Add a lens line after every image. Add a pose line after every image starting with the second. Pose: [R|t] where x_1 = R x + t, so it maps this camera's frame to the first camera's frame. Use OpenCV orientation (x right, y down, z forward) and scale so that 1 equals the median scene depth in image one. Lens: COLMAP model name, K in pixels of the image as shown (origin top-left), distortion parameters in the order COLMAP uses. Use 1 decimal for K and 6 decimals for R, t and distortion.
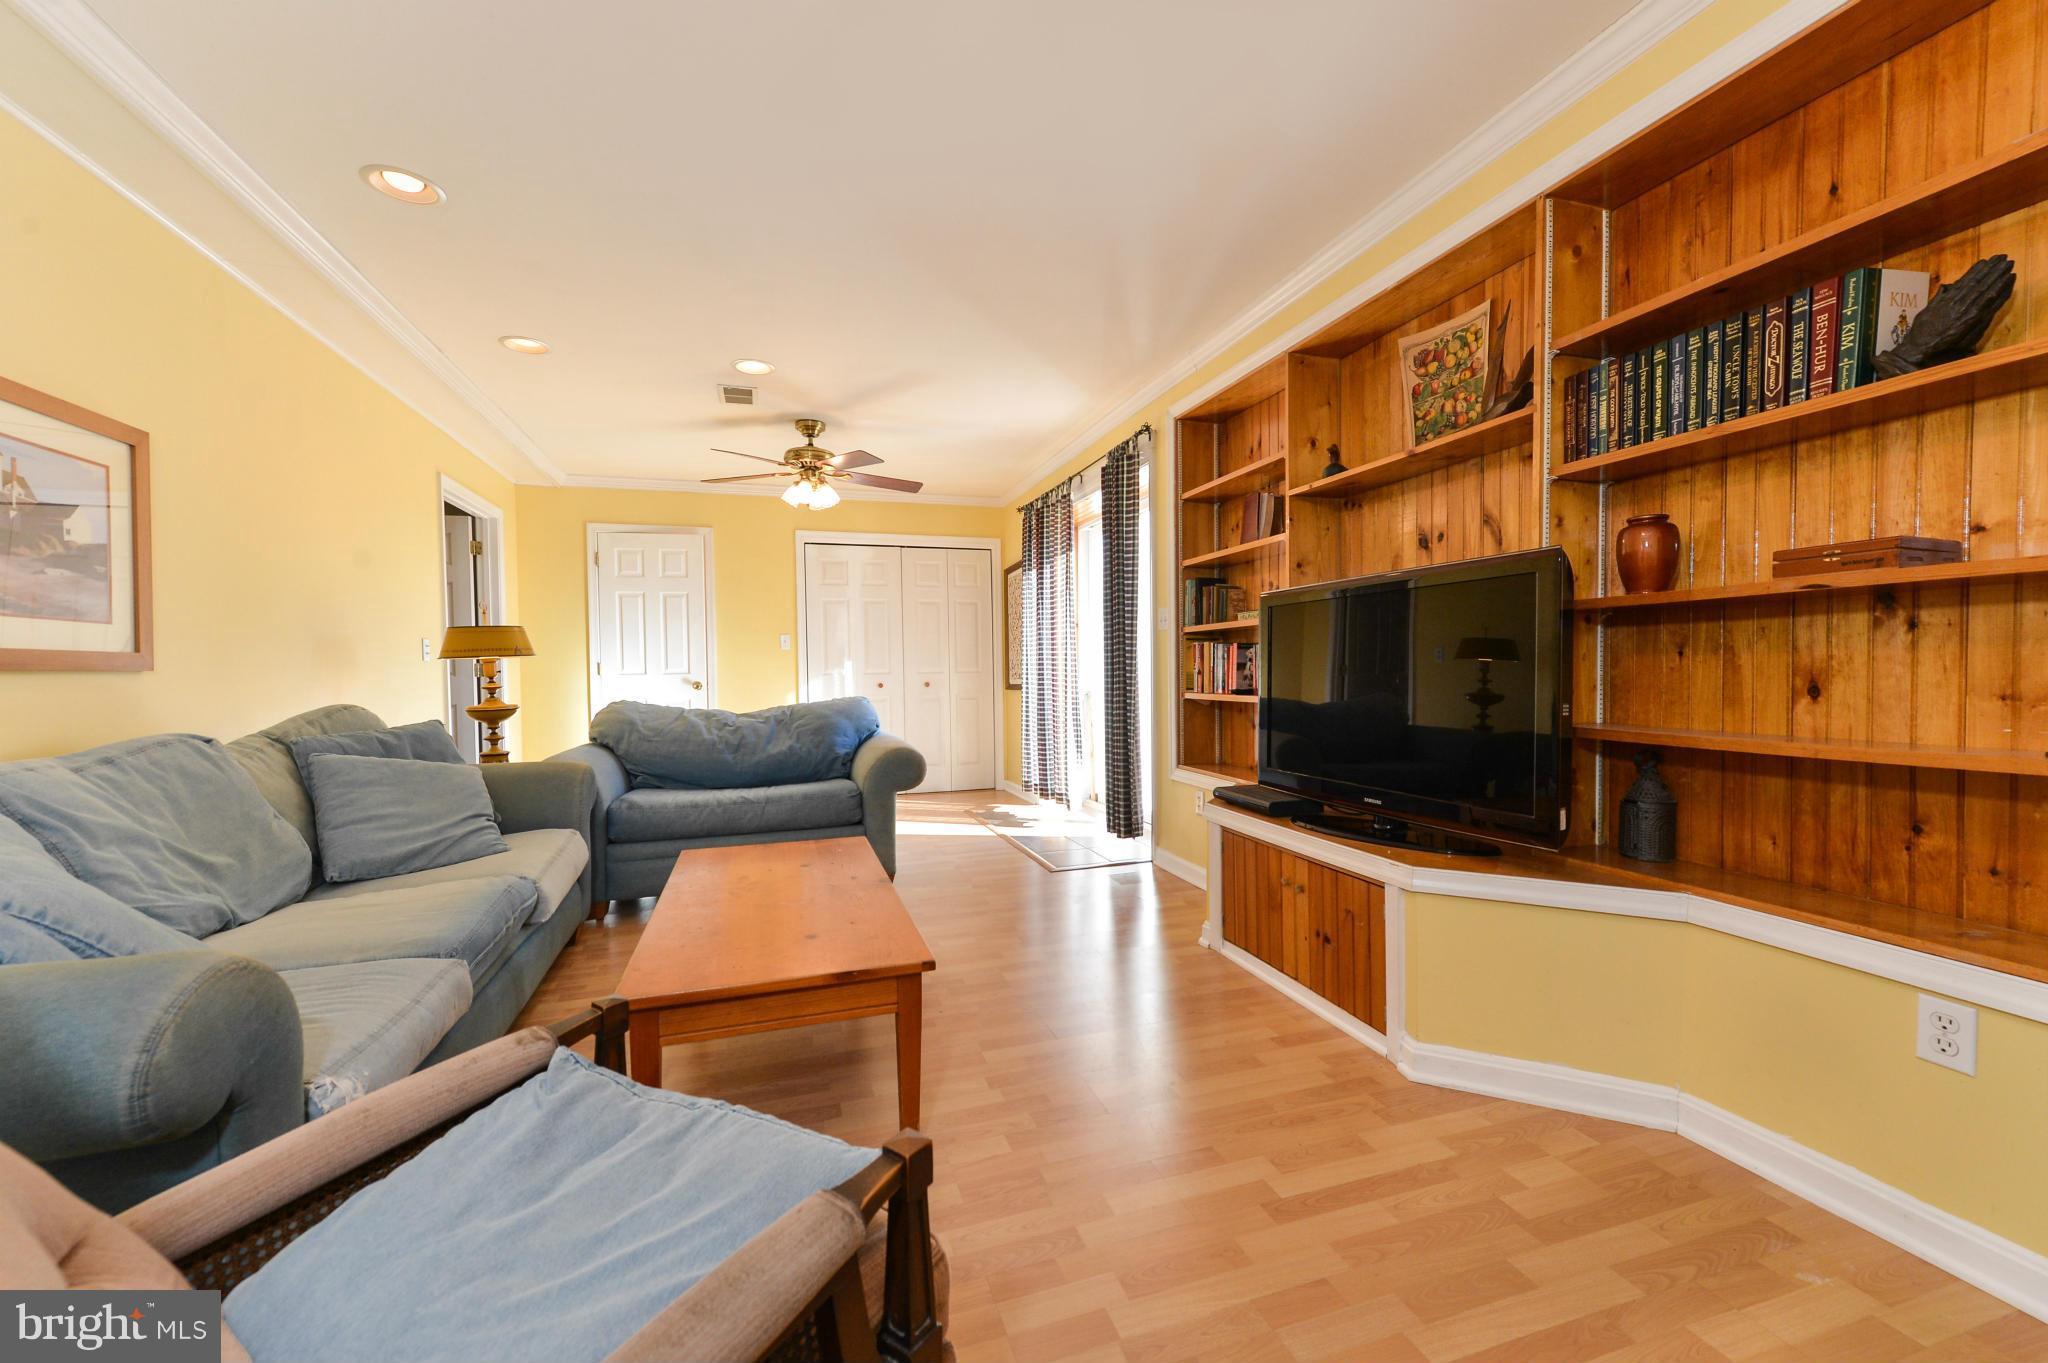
lens RADIAL K [[789.6, 0, 1025.3], [0, 789.6, 684.0], [0, 0, 1]] dist [0.009242, 0.000195]
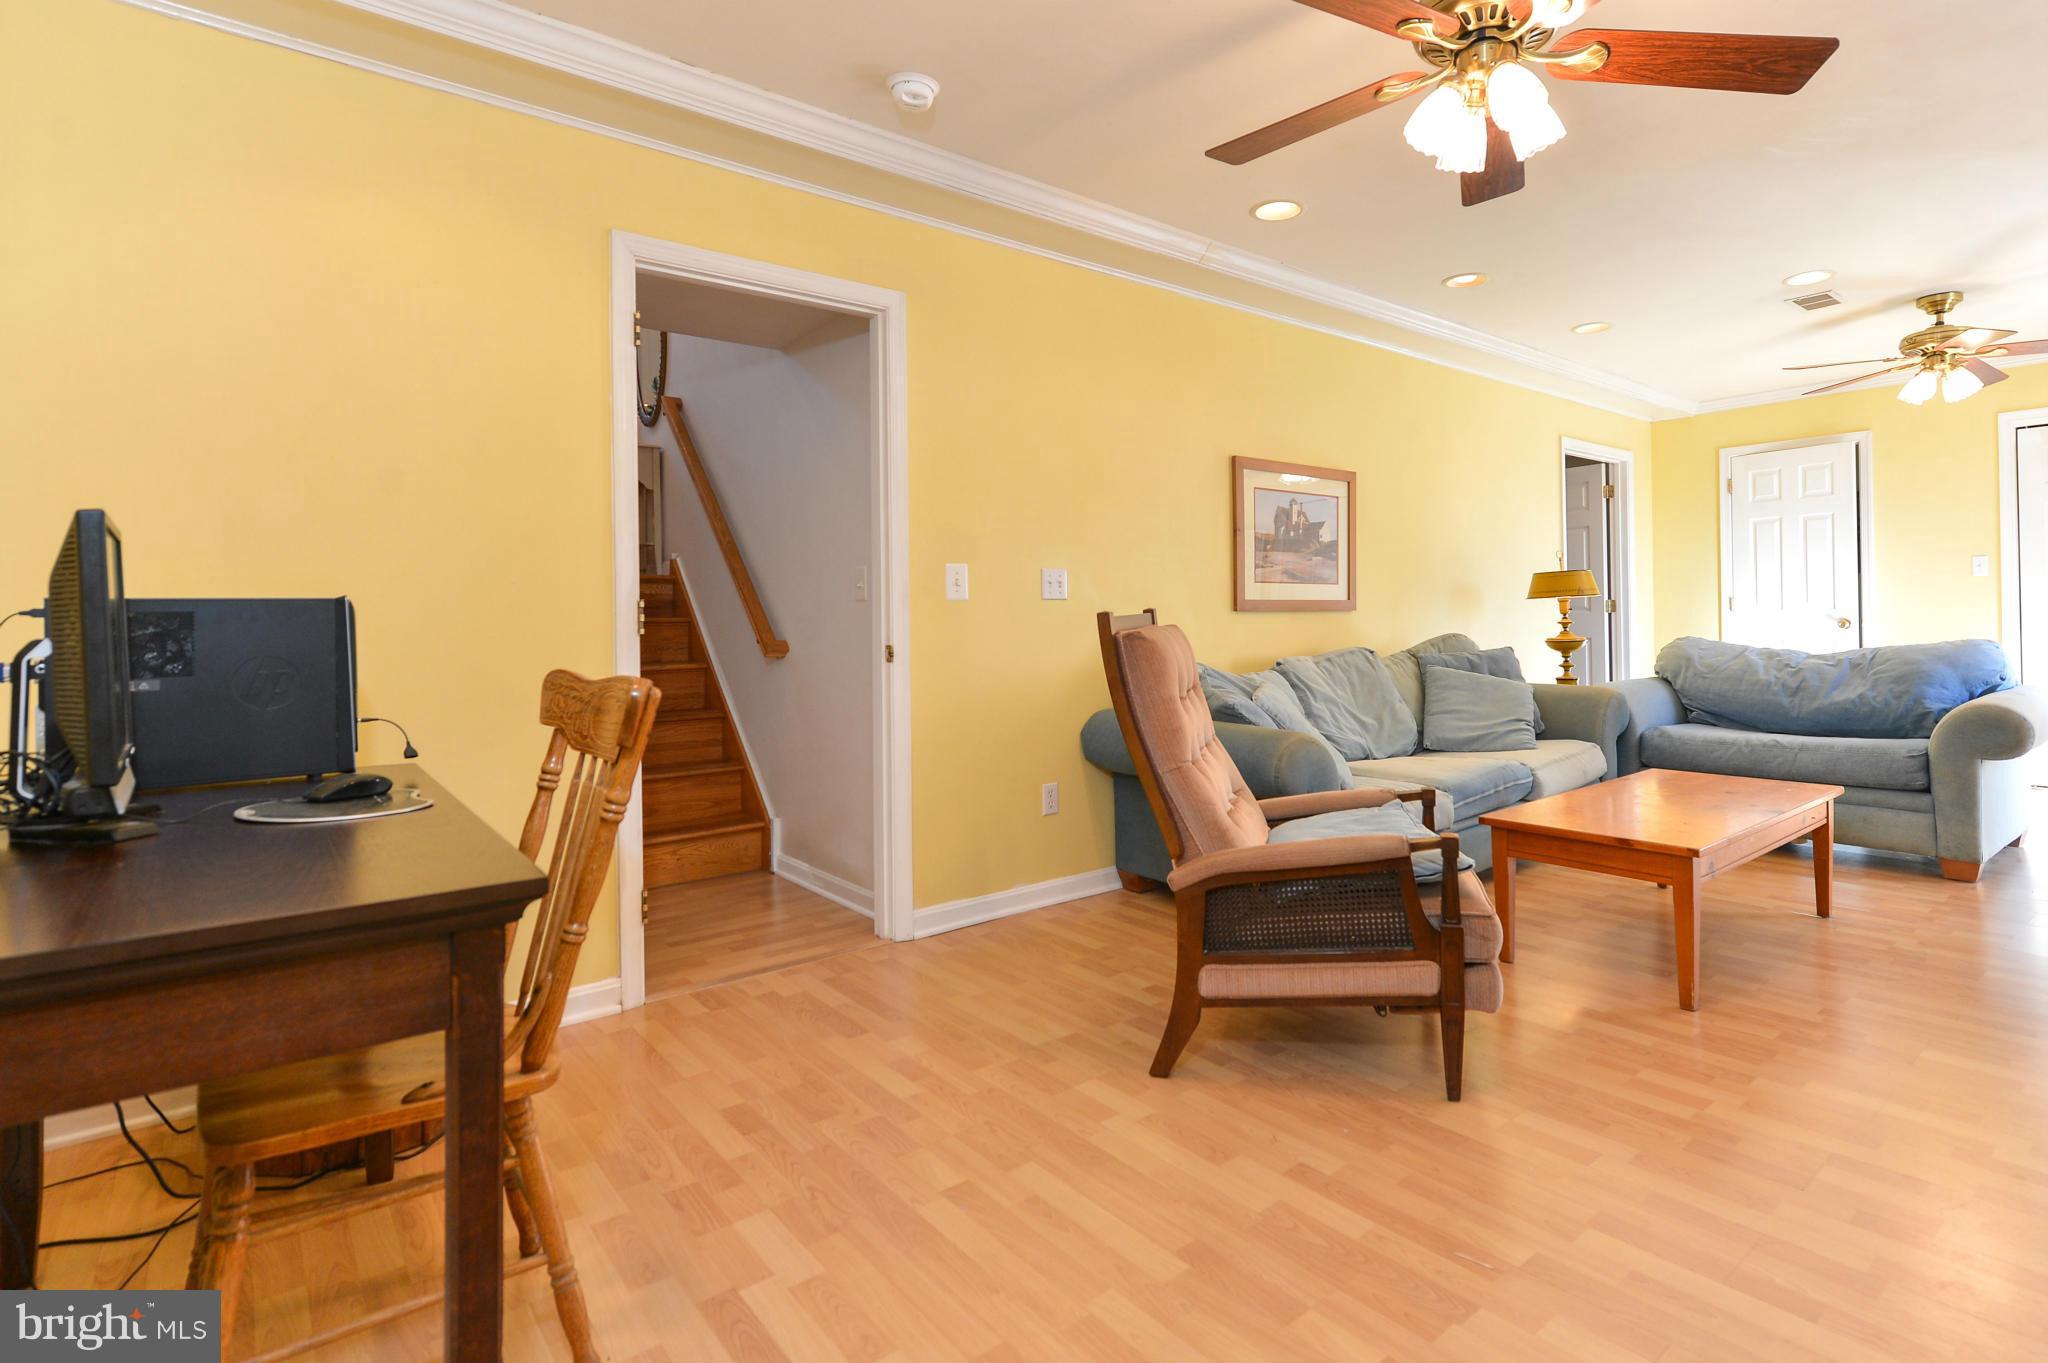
lens RADIAL K [[1063.9, 0, 1020.0], [0, 1063.9, 655.6], [0, 0, 1]] dist [0.006133, 0.001024]
pose [[0.309366, 0.041287, -0.950046, 0.773379], [-0.007342, 0.999131, 0.041029, -0.007418], [0.950915, -0.005718, 0.309400, -0.353131]]
